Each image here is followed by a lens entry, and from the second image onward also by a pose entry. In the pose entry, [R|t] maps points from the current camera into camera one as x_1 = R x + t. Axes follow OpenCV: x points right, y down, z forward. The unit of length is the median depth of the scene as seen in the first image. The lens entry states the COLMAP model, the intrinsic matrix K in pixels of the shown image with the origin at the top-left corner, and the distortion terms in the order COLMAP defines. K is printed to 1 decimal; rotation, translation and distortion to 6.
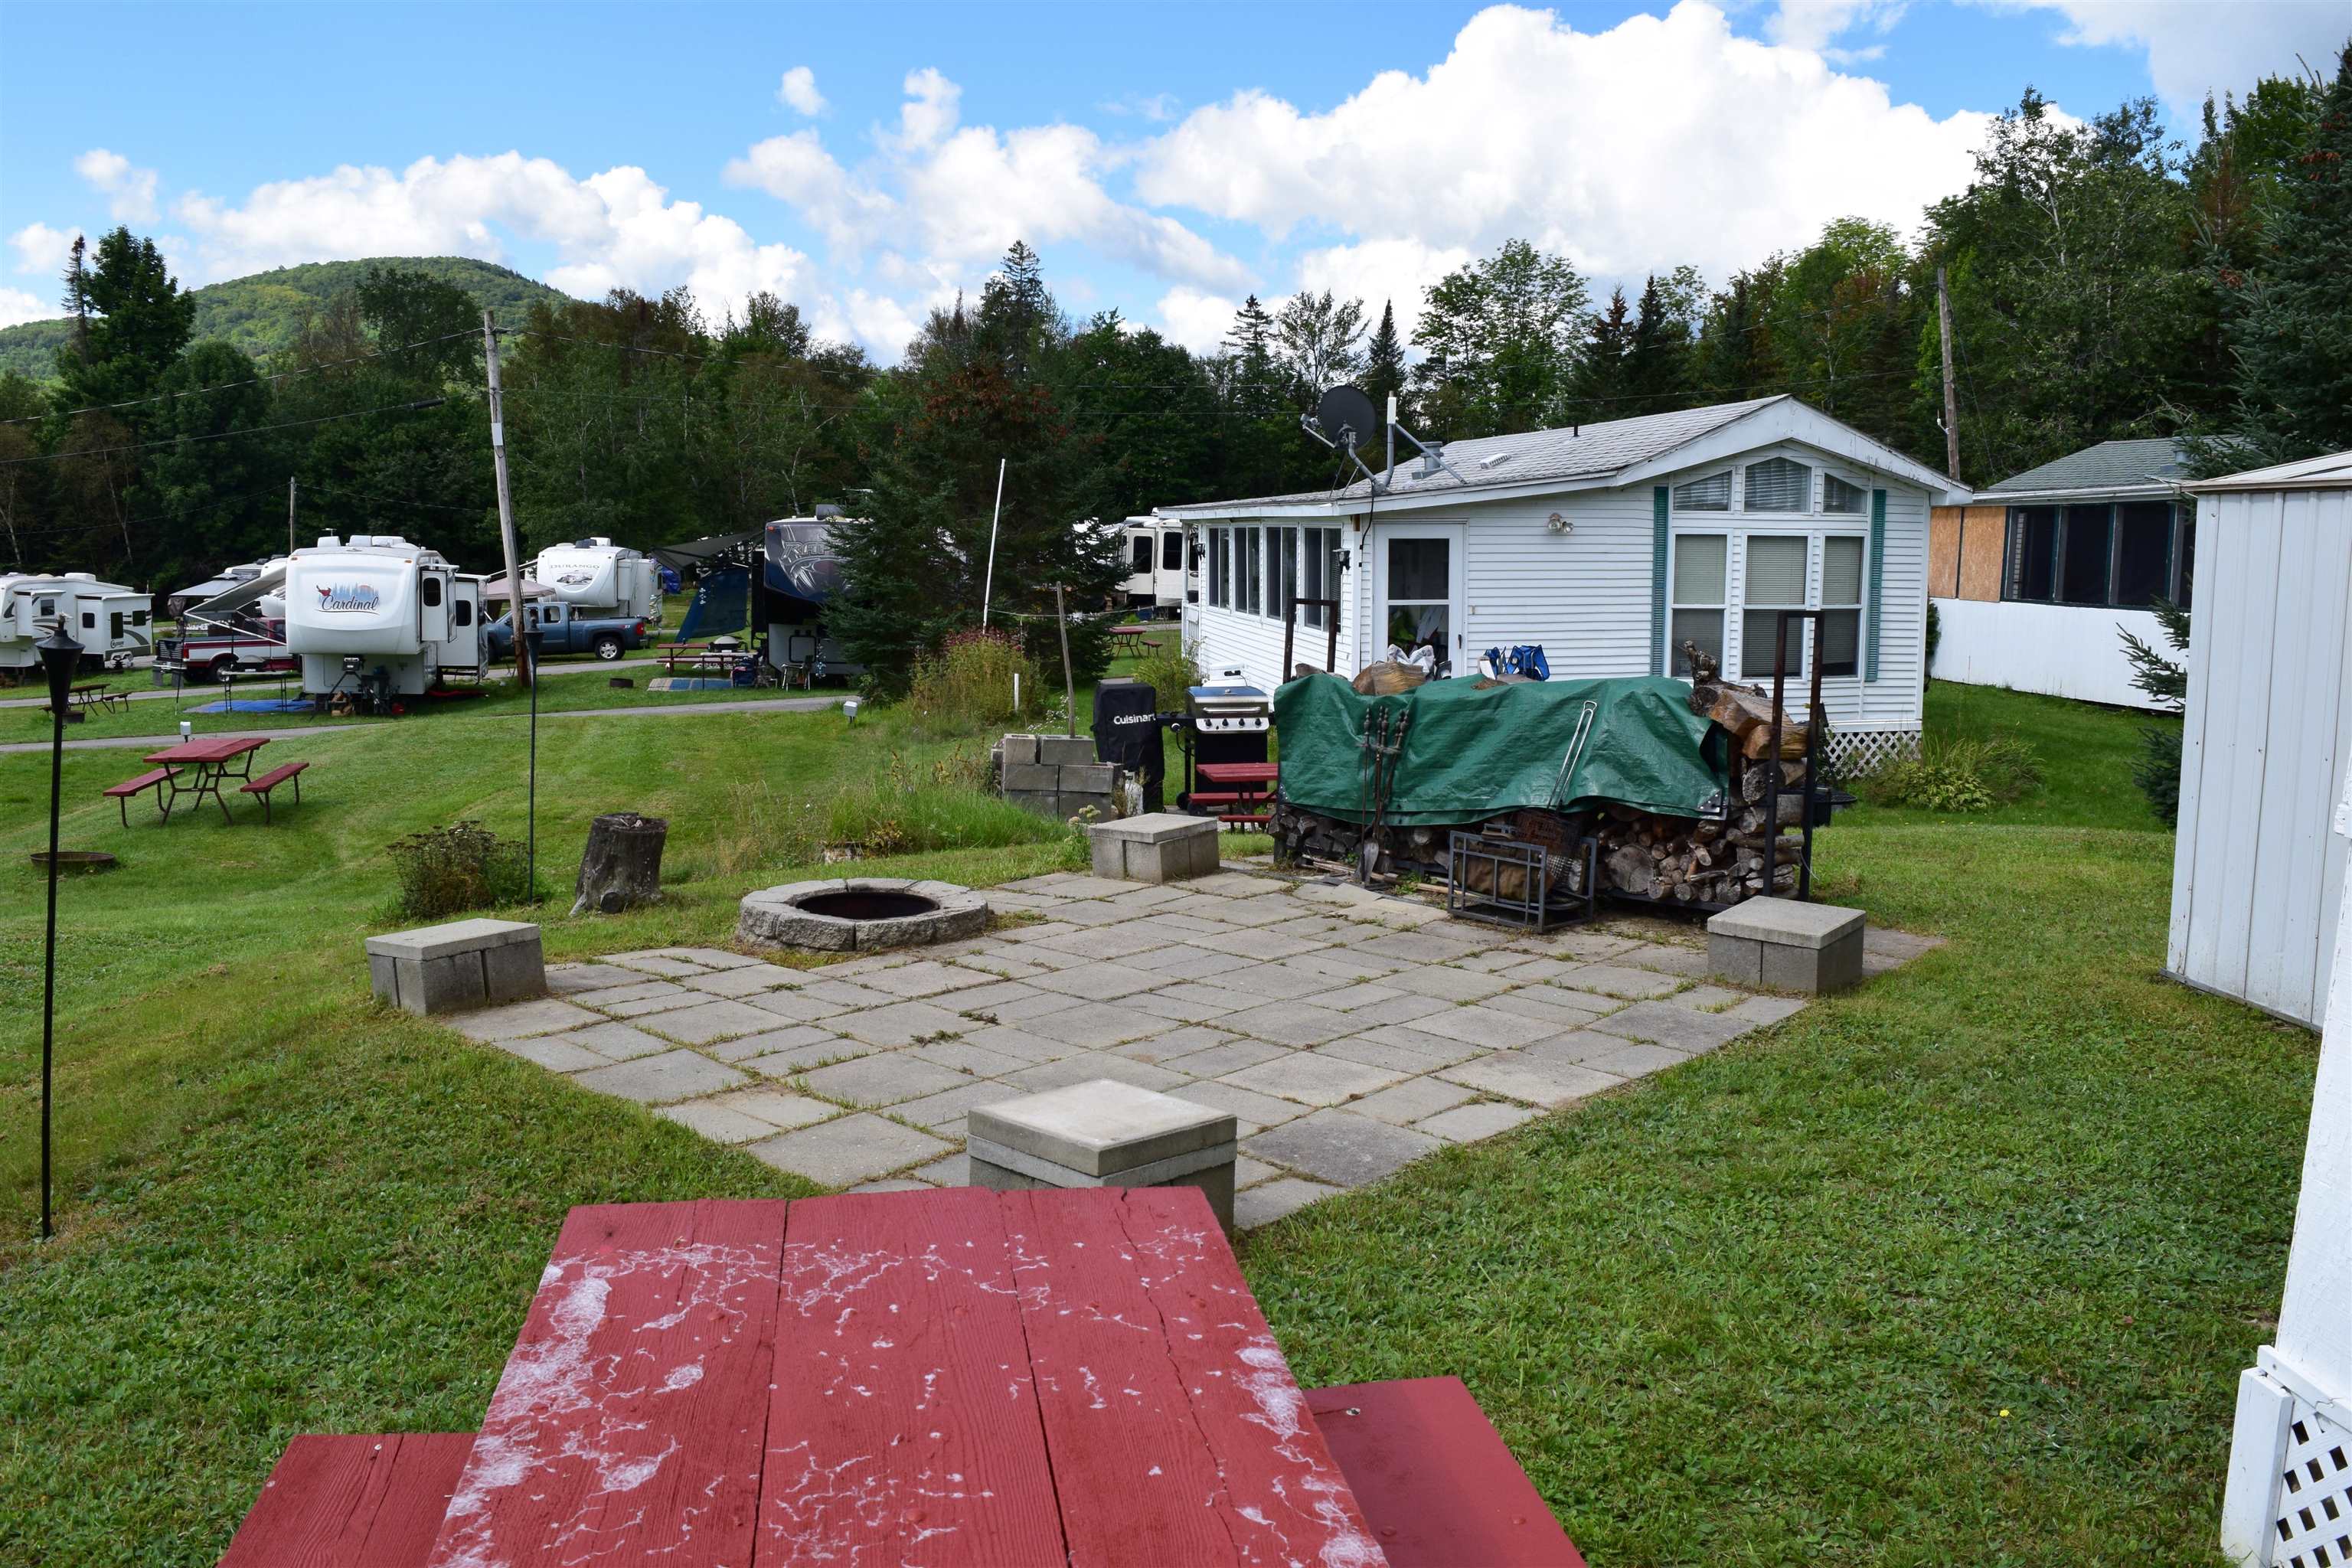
lens RADIAL K [[1844.5, 0, 1175.0], [0, 1844.5, 757.6], [0, 0, 1]] dist [-0.093466, 0.019568]
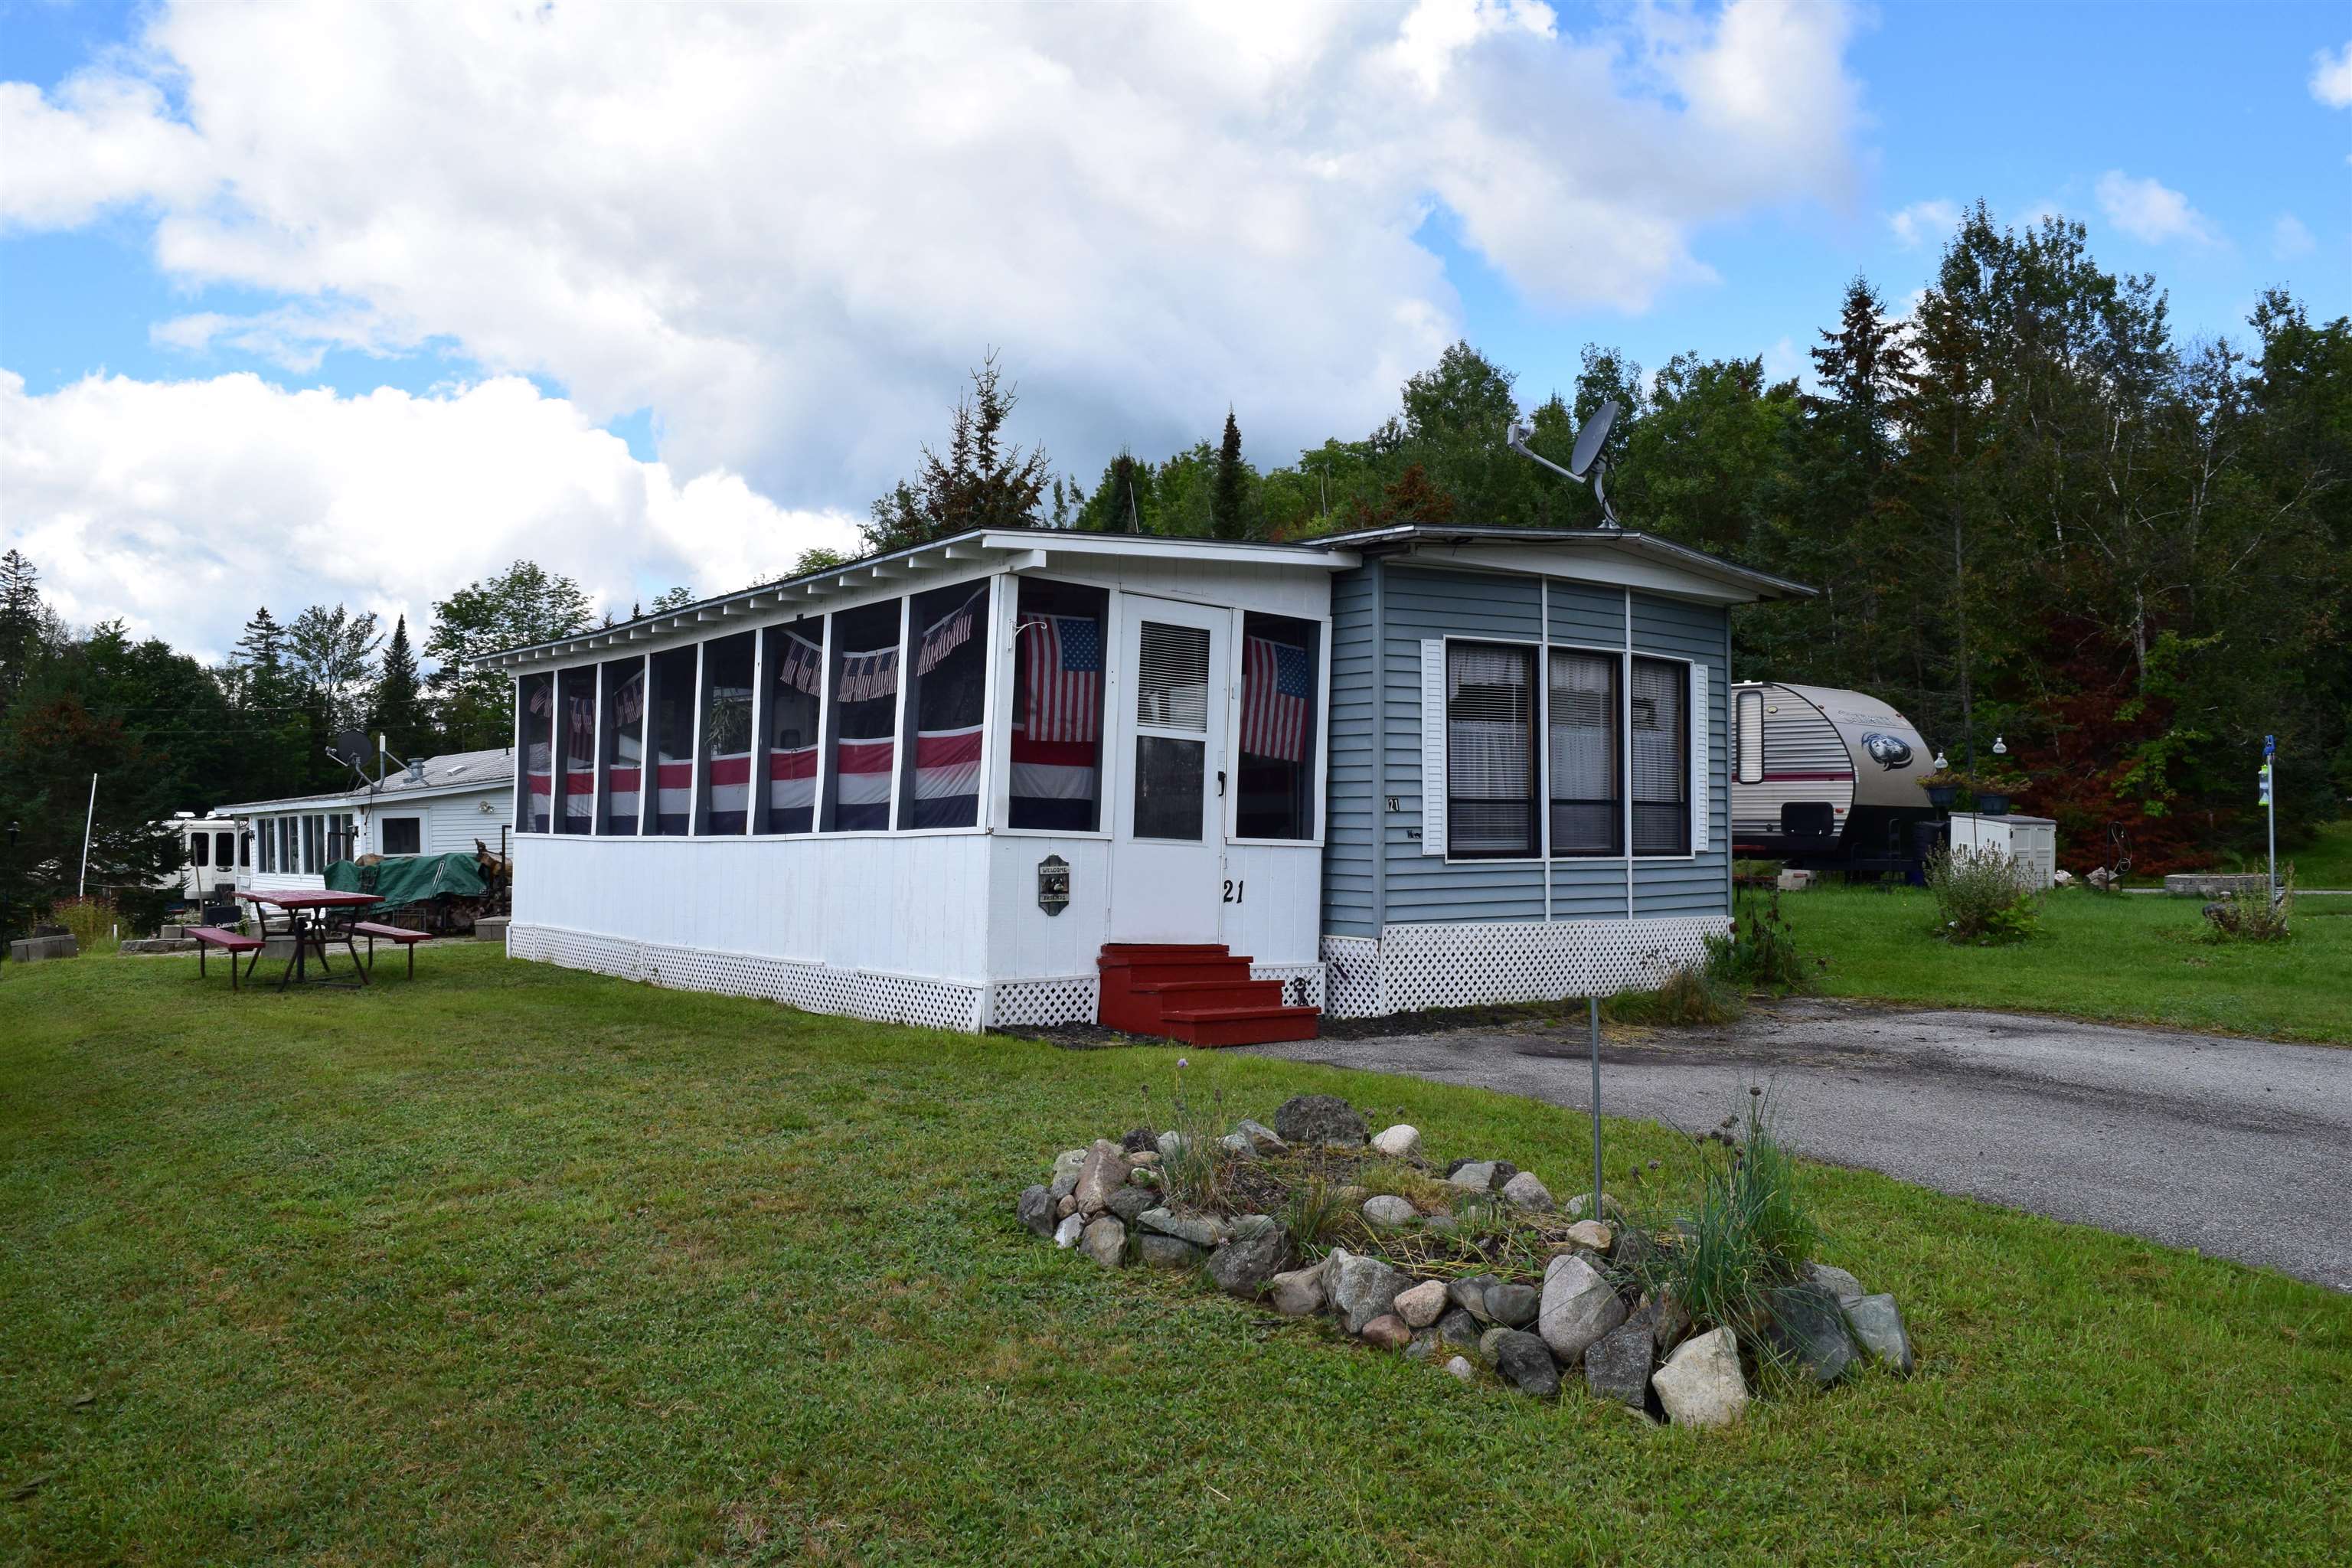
lens RADIAL K [[1849.9, 0, 1181.7], [0, 1849.9, 759.5], [0, 0, 1]] dist [-0.093396, 0.017374]
pose [[0.870388, -0.011531, 0.492232, -0.067305], [0.089663, 0.986721, -0.135432, 0.121037], [-0.484134, 0.162013, 0.859864, -0.814081]]
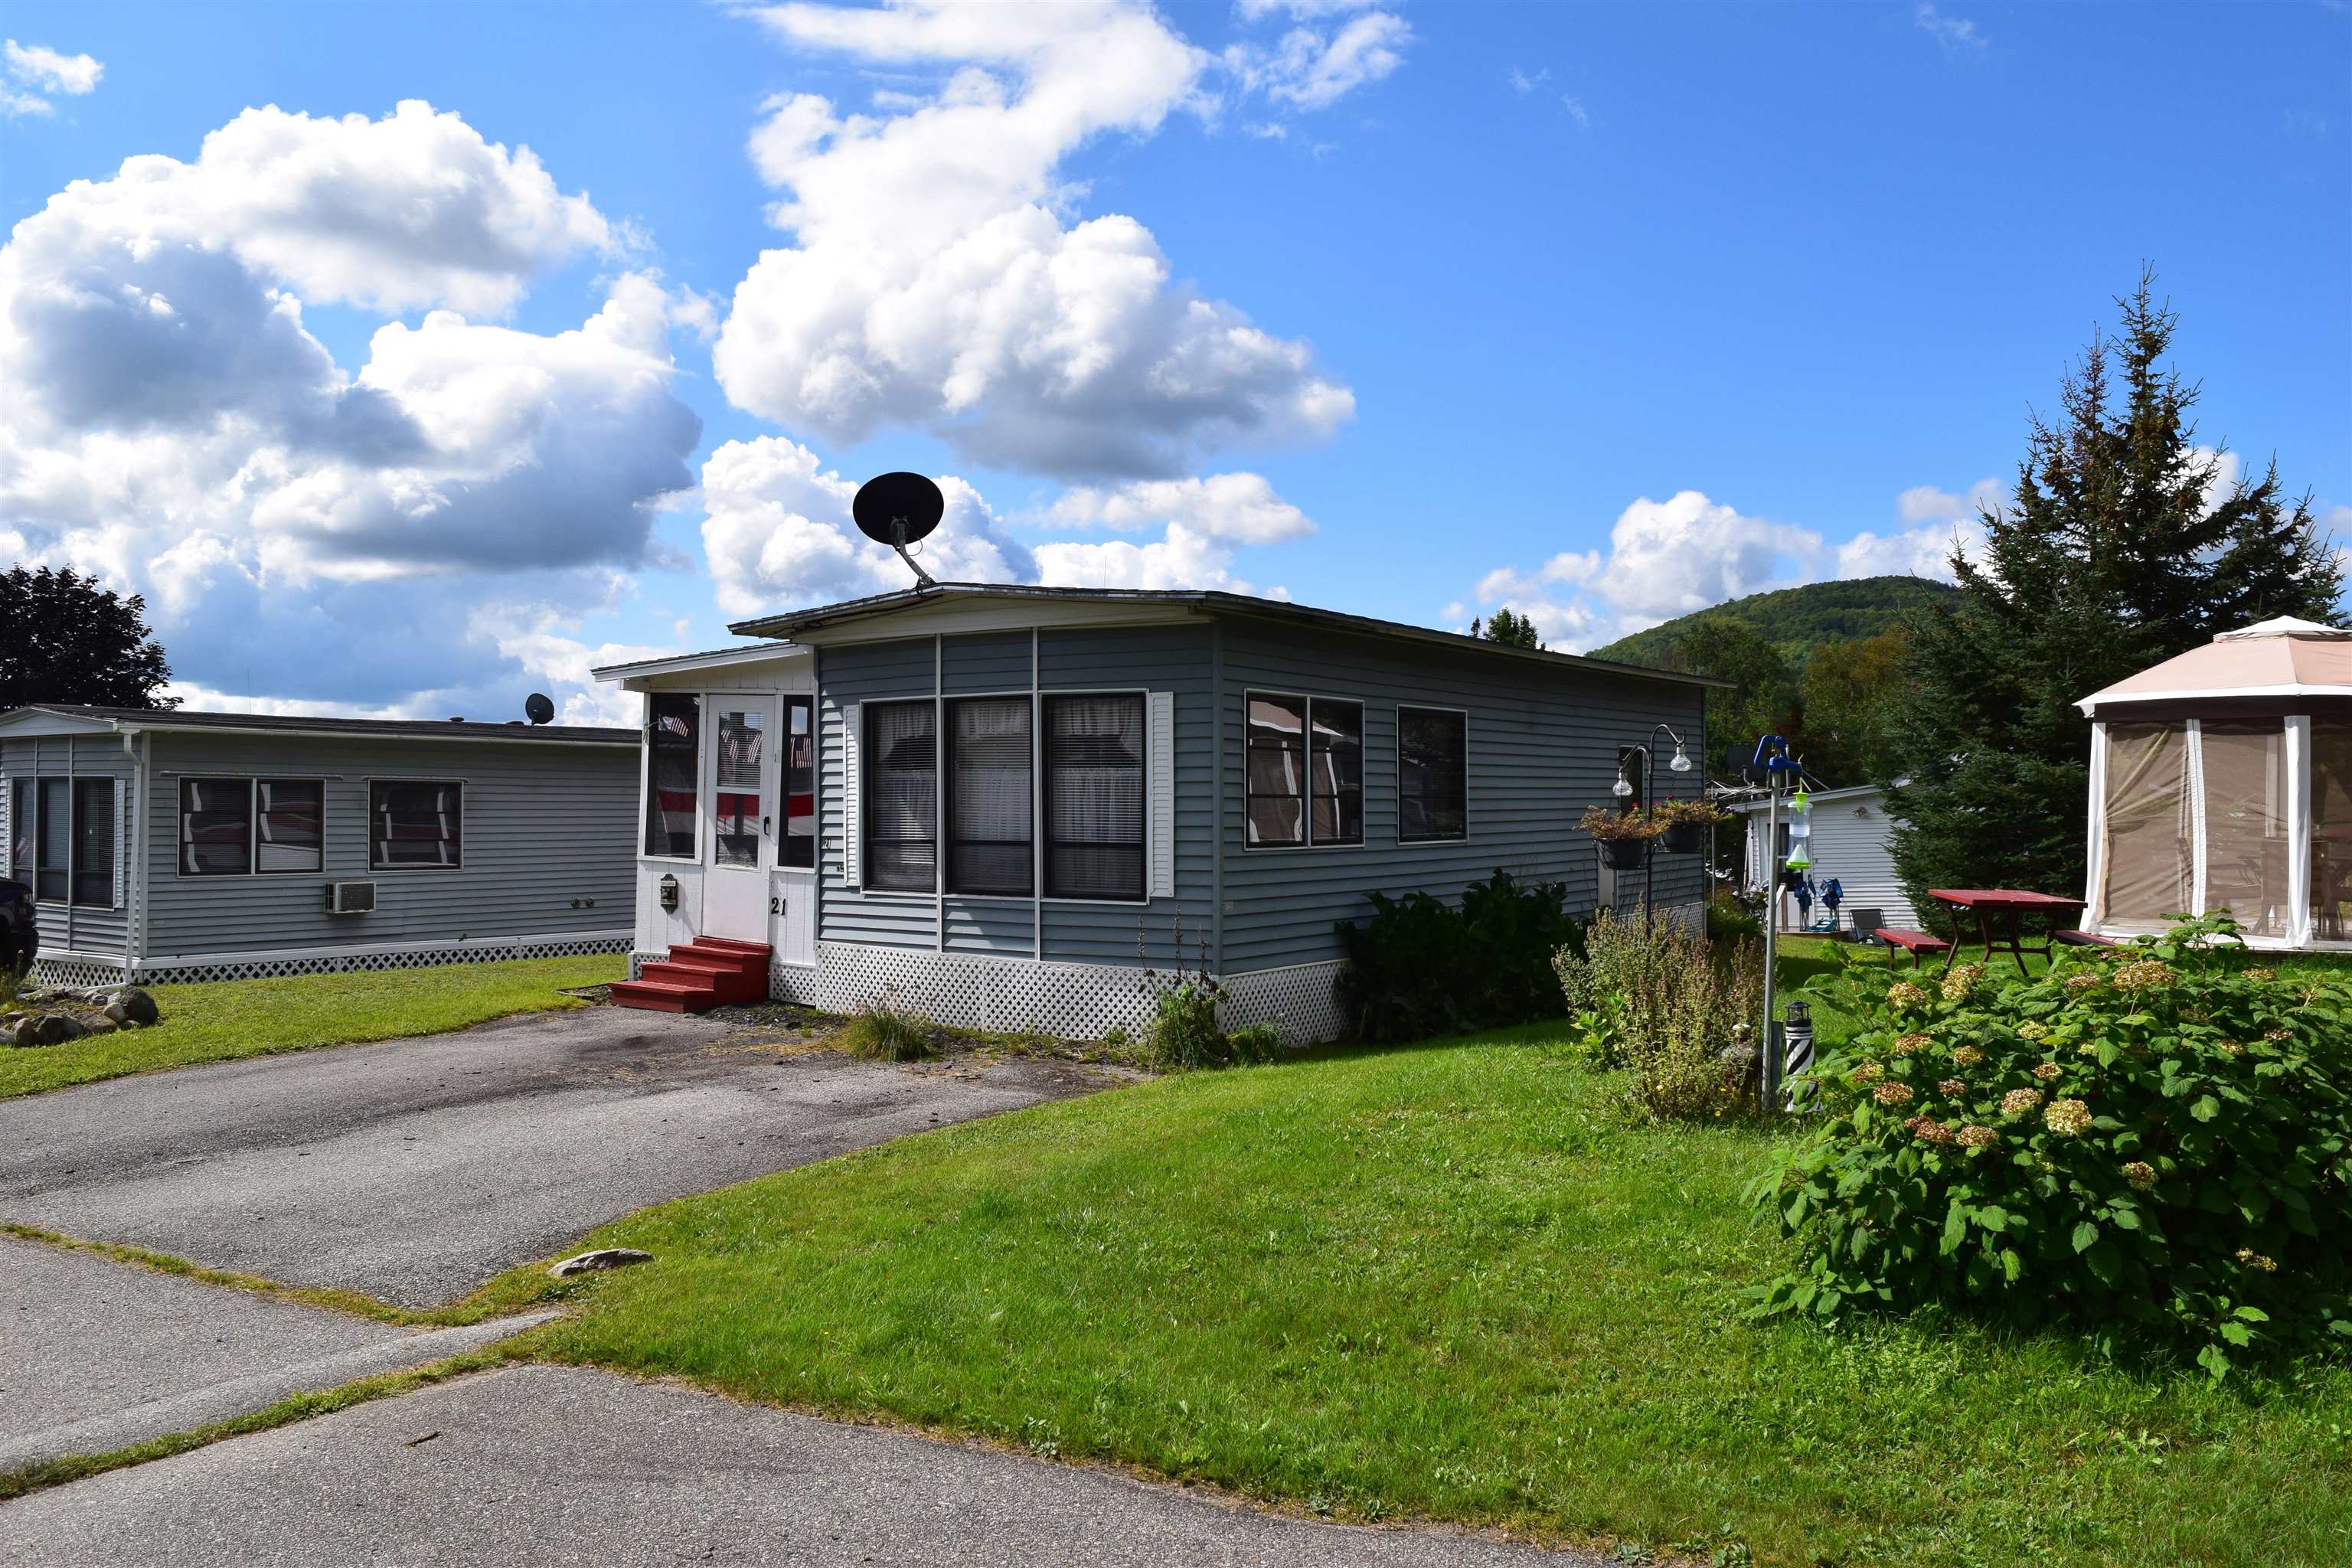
lens RADIAL K [[1844.5, 0, 1175.0], [0, 1844.5, 757.6], [0, 0, 1]] dist [-0.093466, 0.019568]
pose [[0.729375, -0.046154, -0.682556, 0.956242], [-0.070053, 0.987438, -0.141628, 0.120587], [0.680518, 0.151115, 0.716979, -0.760937]]
